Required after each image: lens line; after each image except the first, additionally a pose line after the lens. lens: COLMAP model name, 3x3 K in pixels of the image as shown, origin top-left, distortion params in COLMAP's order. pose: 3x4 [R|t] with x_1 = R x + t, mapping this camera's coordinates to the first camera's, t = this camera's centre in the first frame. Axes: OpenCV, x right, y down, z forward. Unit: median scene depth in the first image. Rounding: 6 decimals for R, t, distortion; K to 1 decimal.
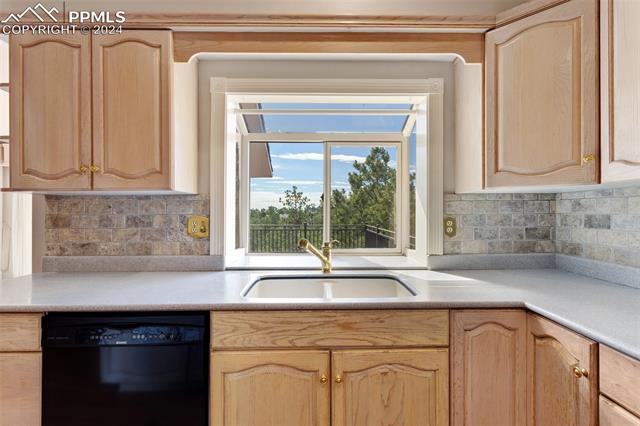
lens RADIAL K [[302.9, 0, 320.4], [0, 302.9, 211.1], [0, 0, 1]] dist [0.000391, 0.000008]
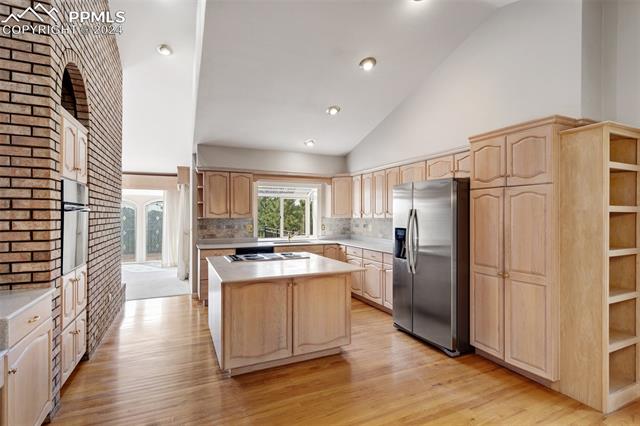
lens RADIAL K [[302.9, 0, 320.0], [0, 302.9, 214.2], [0, 0, 1]] dist [0.000391, 0.000008]
pose [[0.920321, 0.004295, 0.391141, -0.964581], [-0.003136, 0.999989, -0.003600, -0.086303], [-0.391152, 0.002087, 0.920324, -2.177069]]
